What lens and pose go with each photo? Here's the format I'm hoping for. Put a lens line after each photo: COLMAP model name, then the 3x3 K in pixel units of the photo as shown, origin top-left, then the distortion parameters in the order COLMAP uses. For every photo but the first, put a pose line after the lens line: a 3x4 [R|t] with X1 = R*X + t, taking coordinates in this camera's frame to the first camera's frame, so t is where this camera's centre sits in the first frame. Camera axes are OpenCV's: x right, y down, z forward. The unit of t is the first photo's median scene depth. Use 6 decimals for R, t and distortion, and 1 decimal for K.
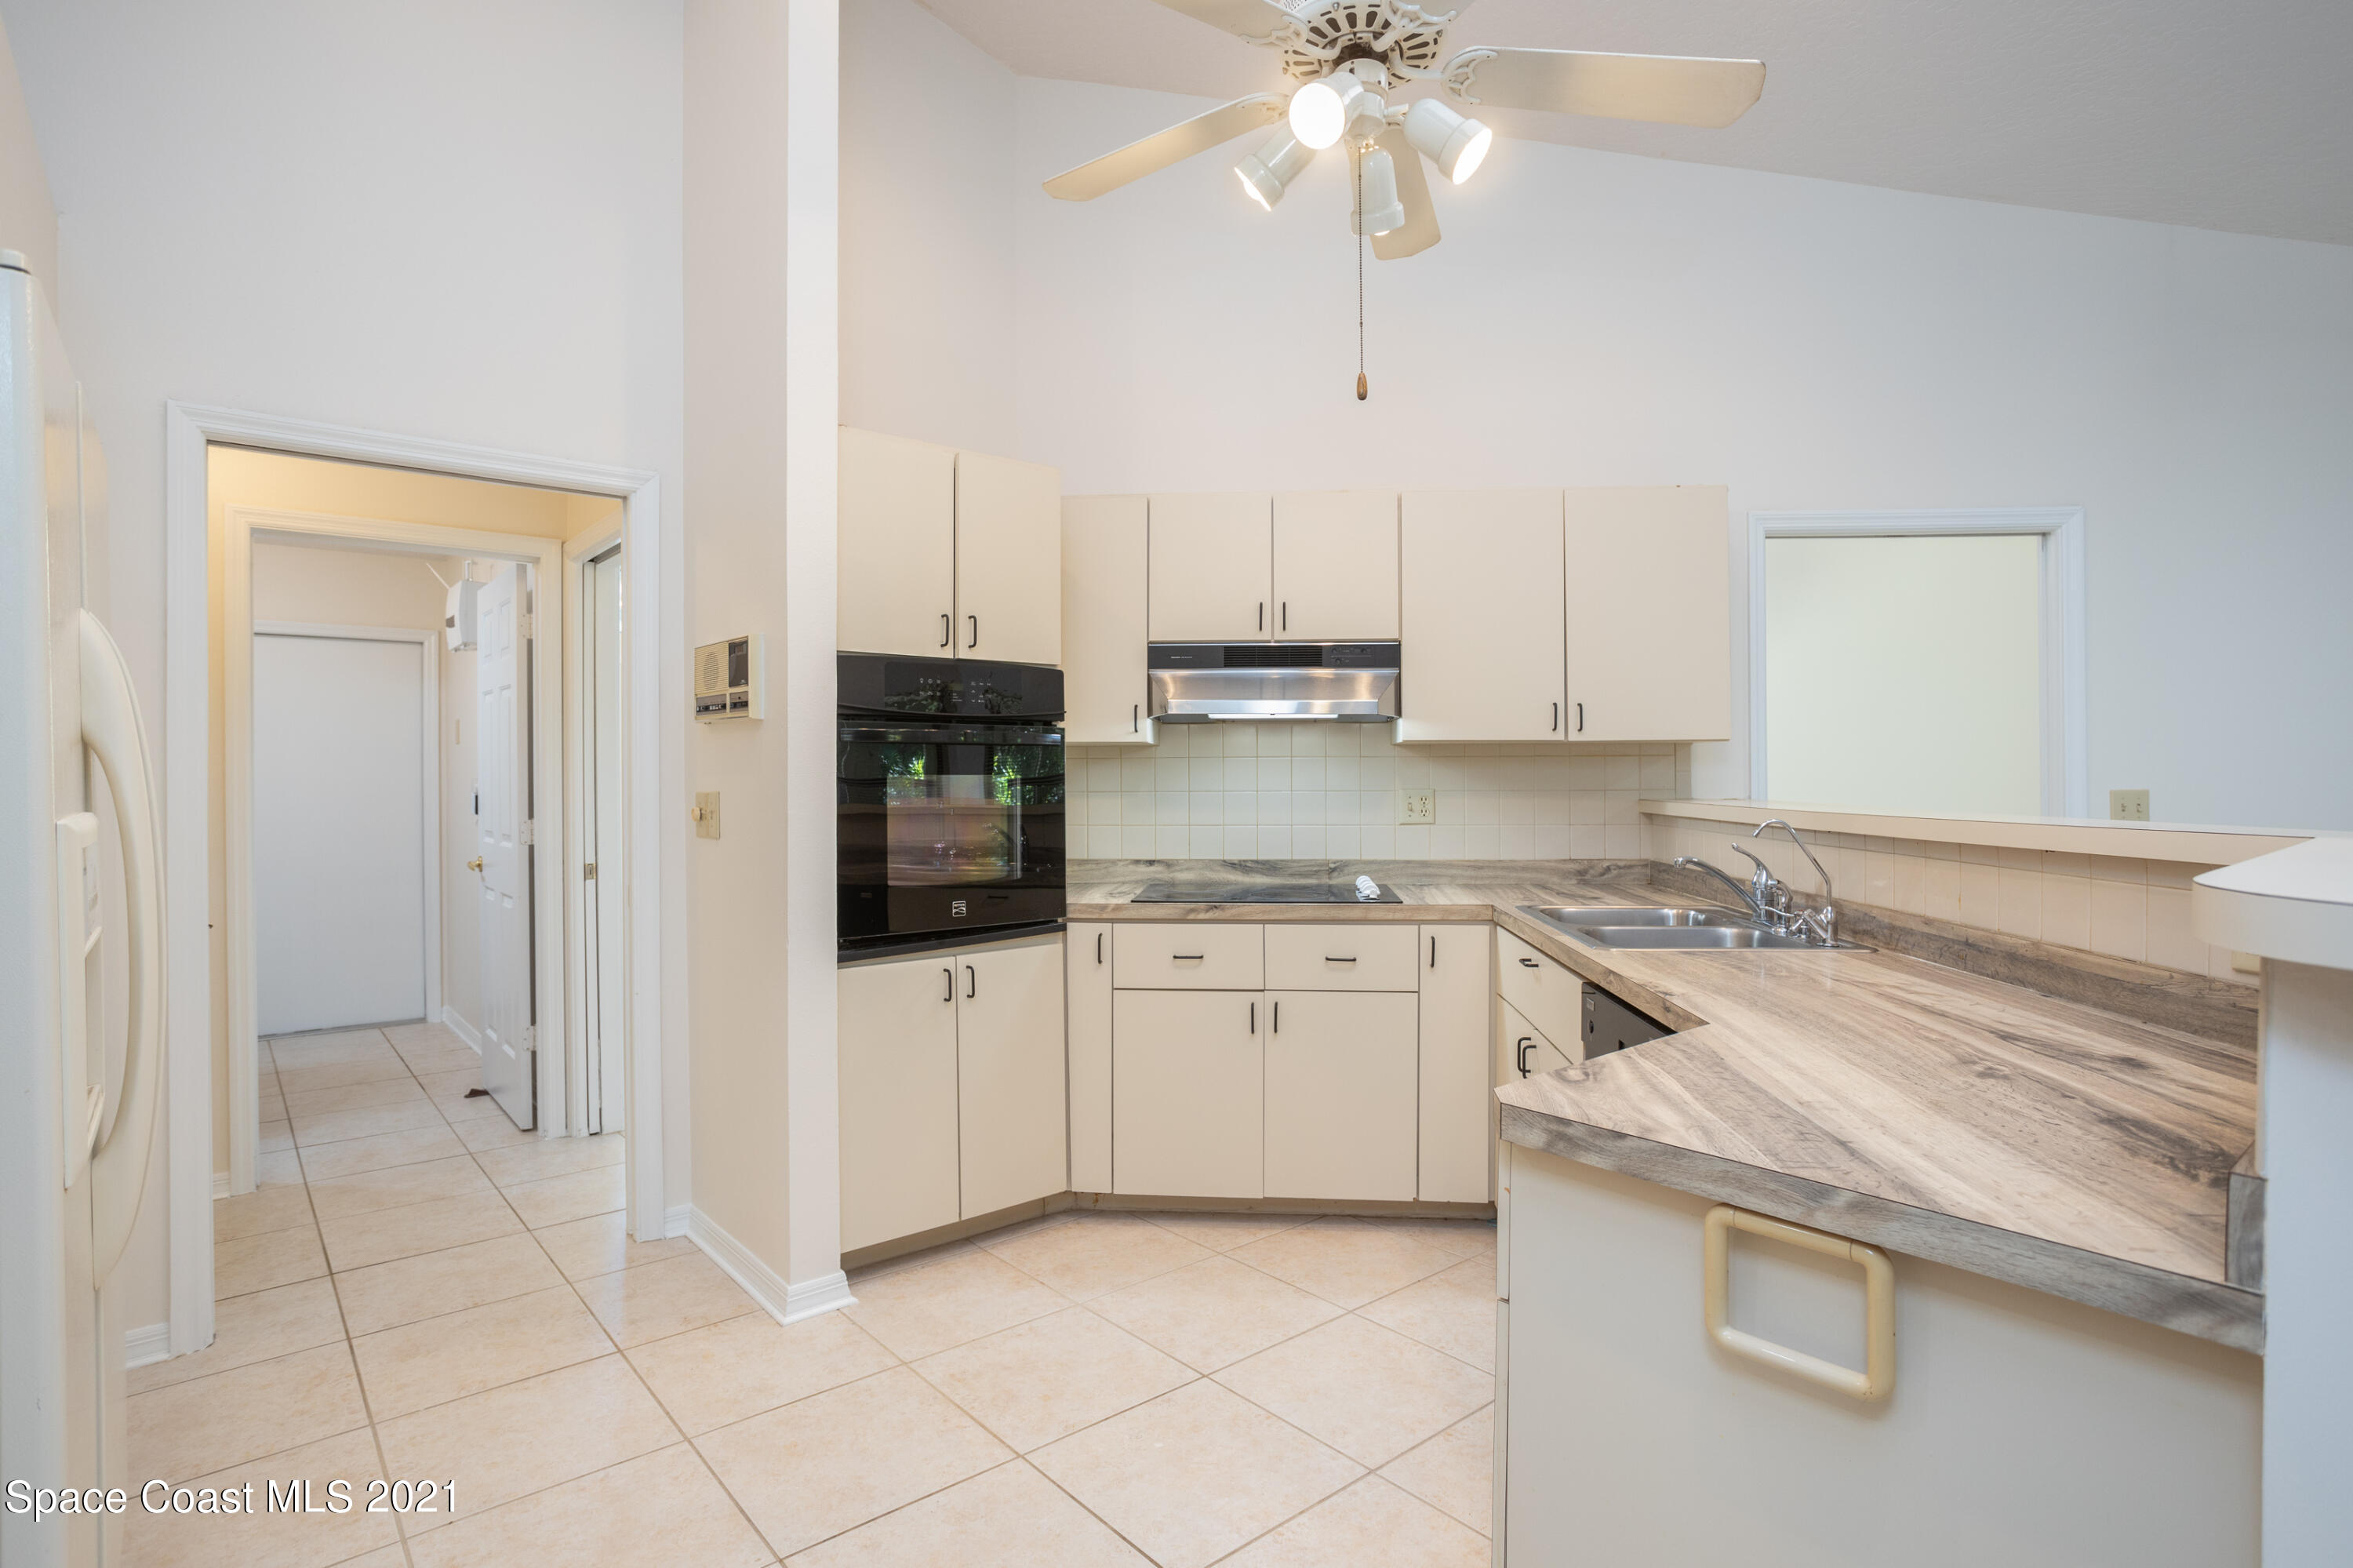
lens RADIAL K [[1181.4, 0, 1186.6], [0, 1181.4, 780.5], [0, 0, 1]] dist [-0.017772, 0.000907]
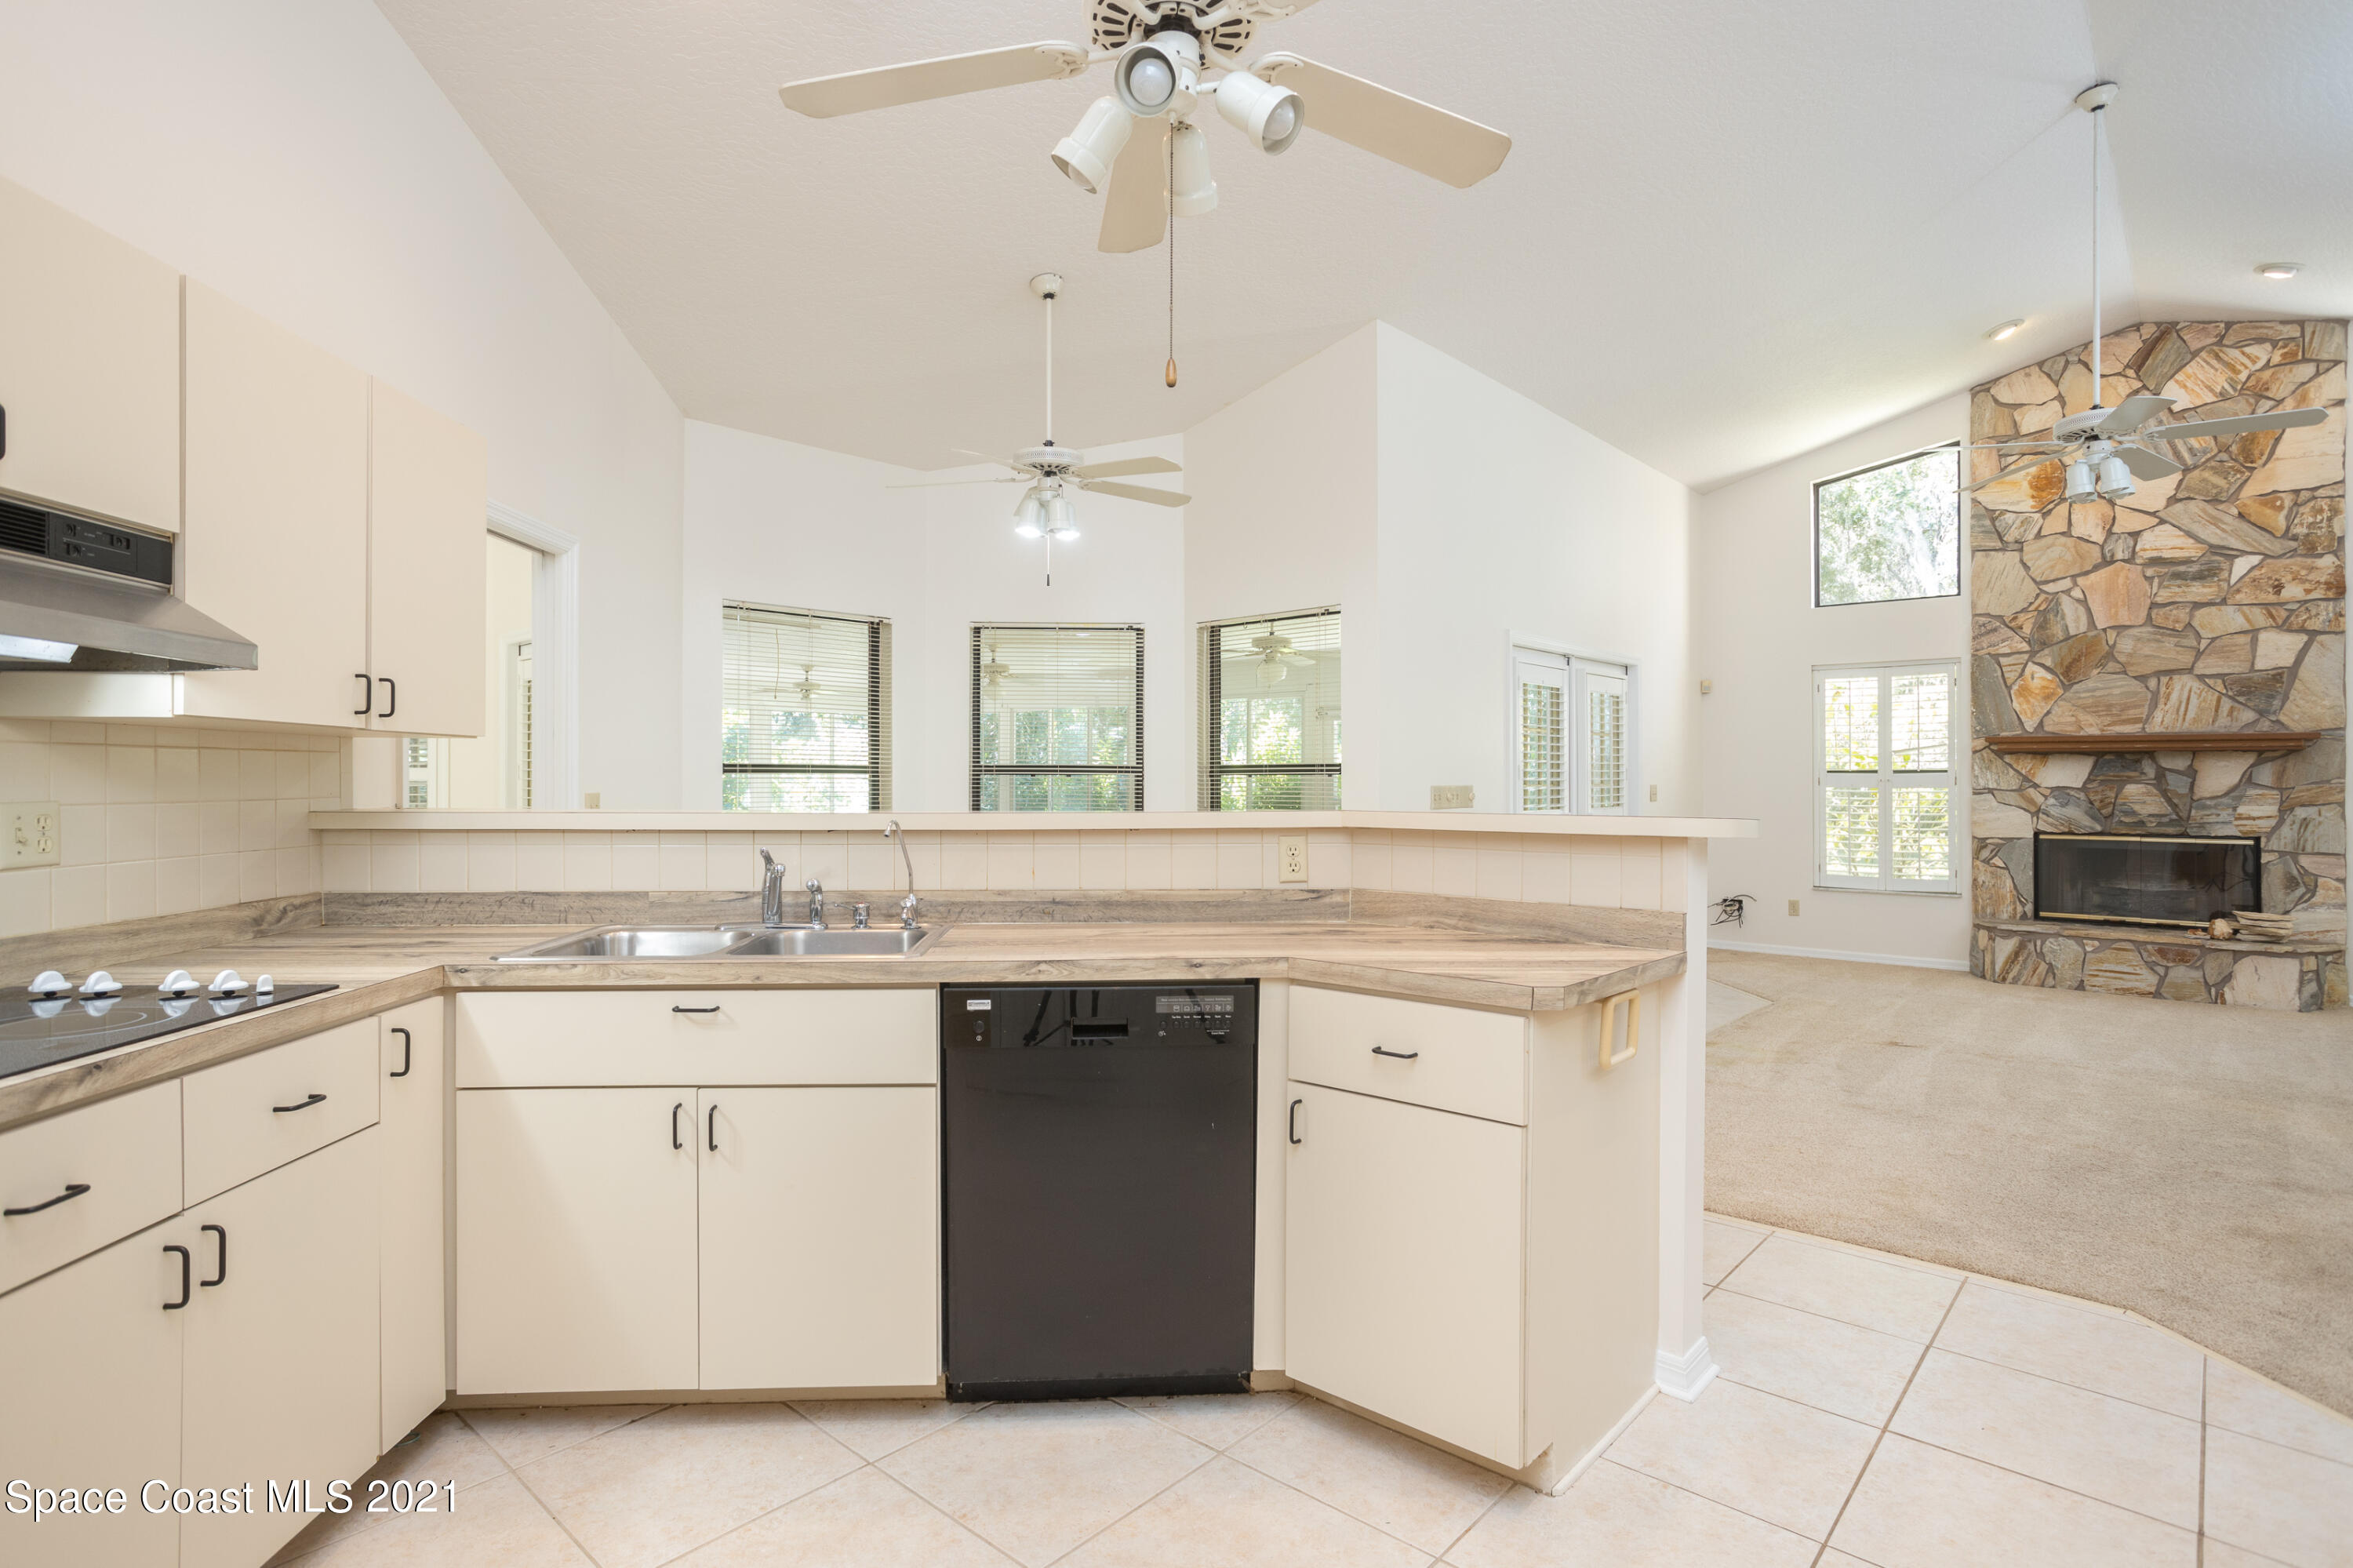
lens RADIAL K [[1181.4, 0, 1186.6], [0, 1181.4, 780.5], [0, 0, 1]] dist [-0.017772, 0.000907]
pose [[-0.120295, 0.002897, 0.992734, -0.427918], [0.002069, 0.999994, -0.002668, 0.000163], [-0.992736, 0.001733, -0.120300, 0.590838]]
